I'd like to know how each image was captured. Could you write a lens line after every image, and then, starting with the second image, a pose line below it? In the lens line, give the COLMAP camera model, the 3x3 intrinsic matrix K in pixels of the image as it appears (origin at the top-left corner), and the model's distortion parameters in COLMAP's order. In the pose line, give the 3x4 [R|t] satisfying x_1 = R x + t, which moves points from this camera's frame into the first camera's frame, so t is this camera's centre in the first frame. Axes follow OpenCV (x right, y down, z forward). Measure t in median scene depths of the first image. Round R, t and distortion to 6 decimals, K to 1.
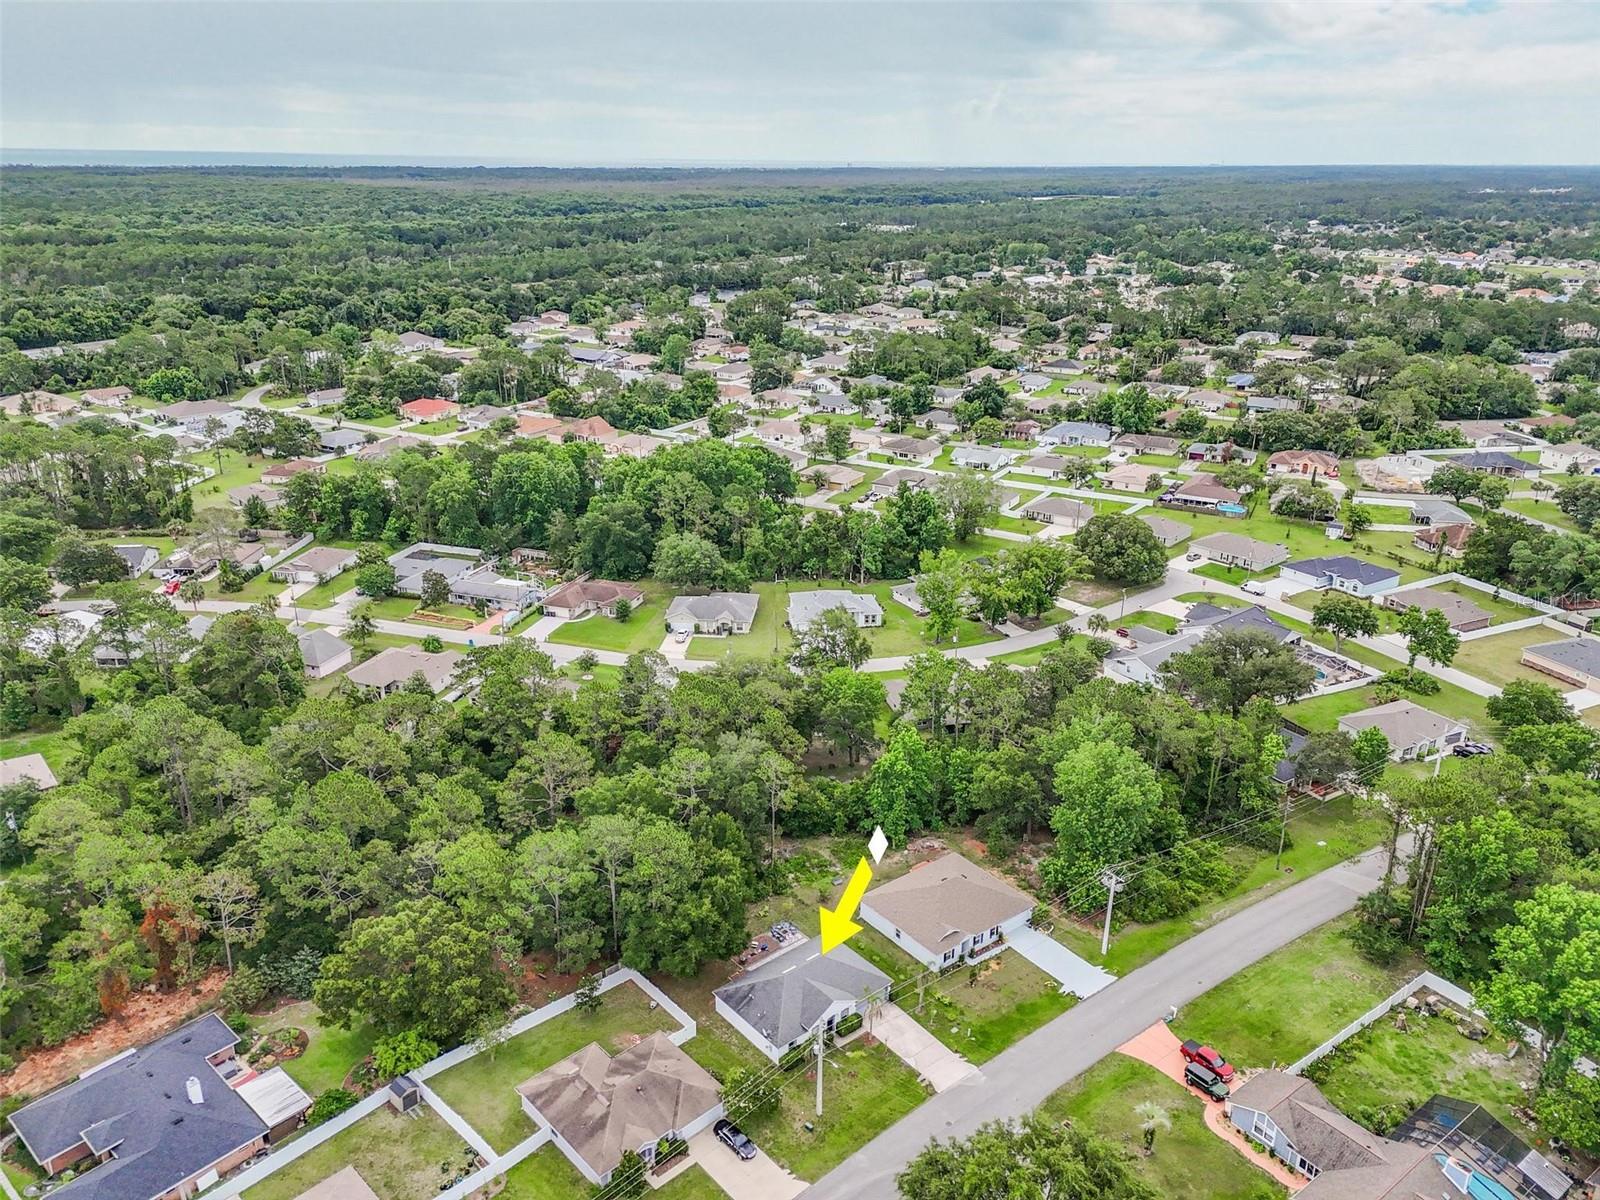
lens RADIAL K [[1170.8, 0, 803.1], [0, 1170.8, 586.4], [0, 0, 1]] dist [0.072678, -0.062653]
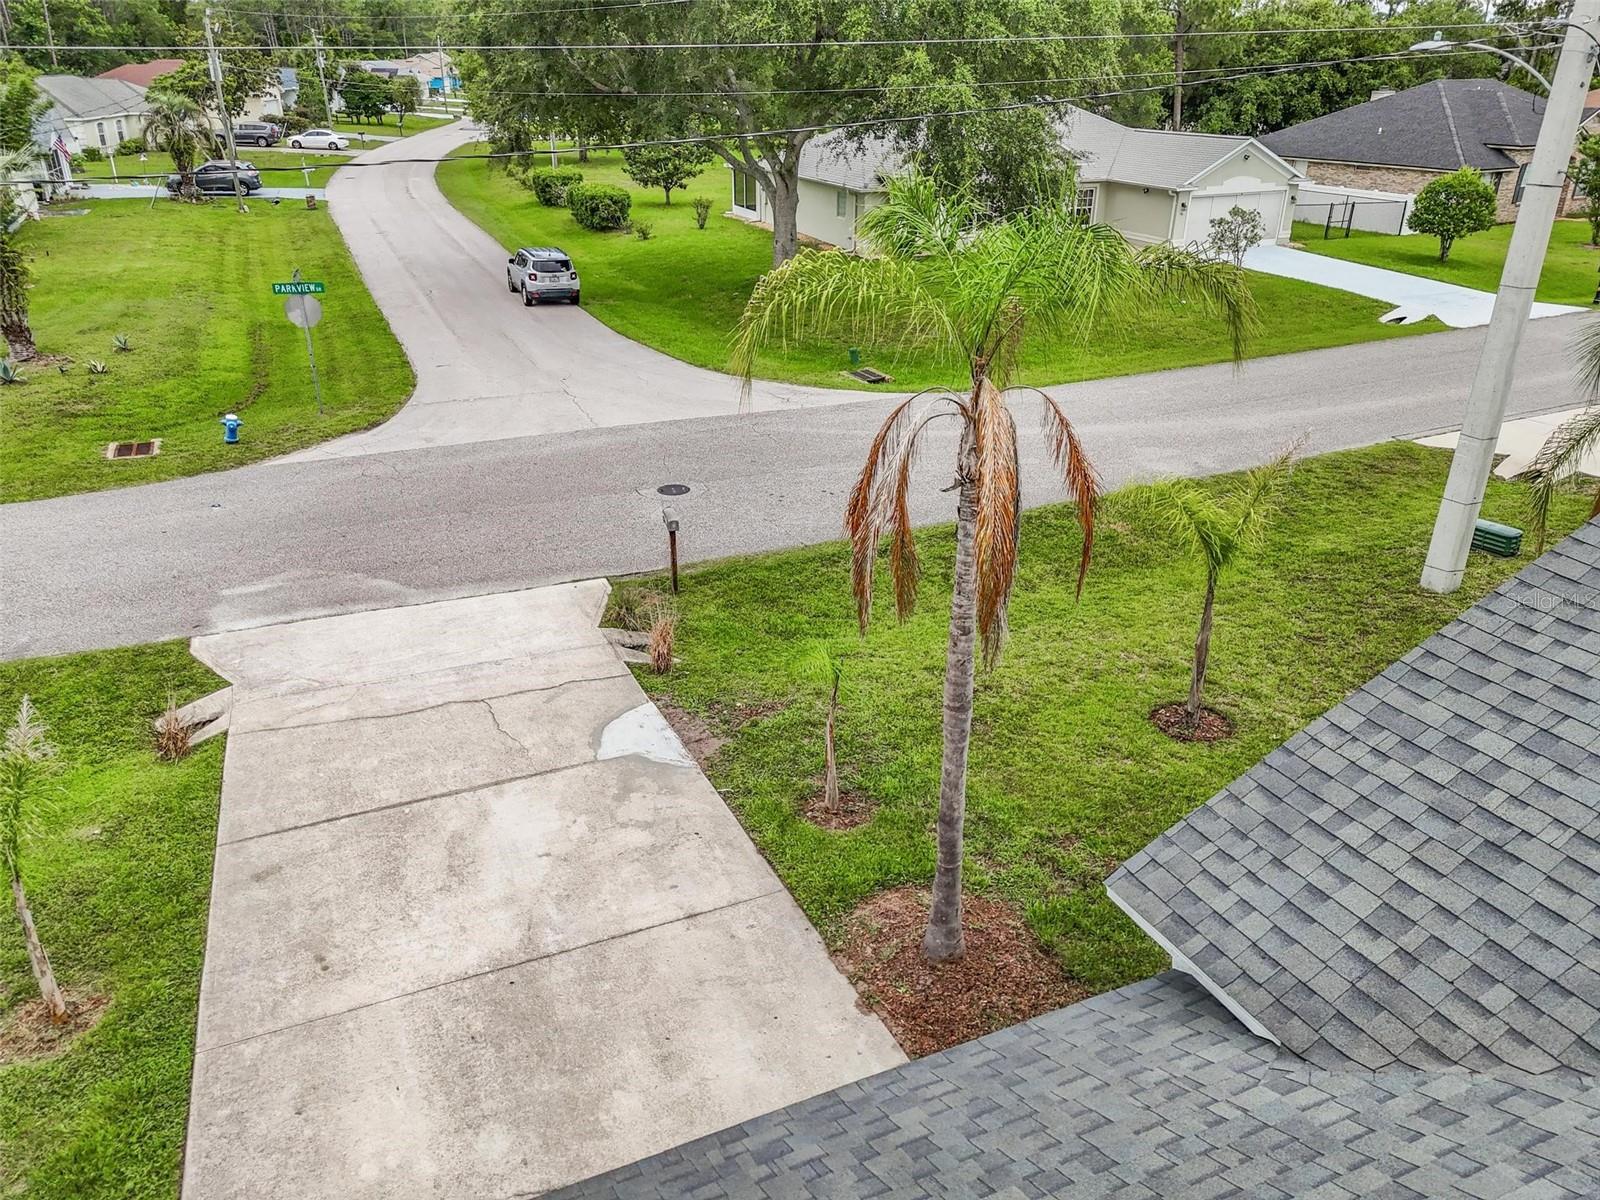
lens RADIAL K [[1170.8, 0, 802.3], [0, 1170.8, 602.1], [0, 0, 1]] dist [0.072678, -0.062653]
pose [[-0.960010, -0.132919, 0.246400, 0.025100], [0.079939, 0.713327, 0.696257, 0.158647], [-0.268310, 0.688111, -0.674176, 0.532071]]
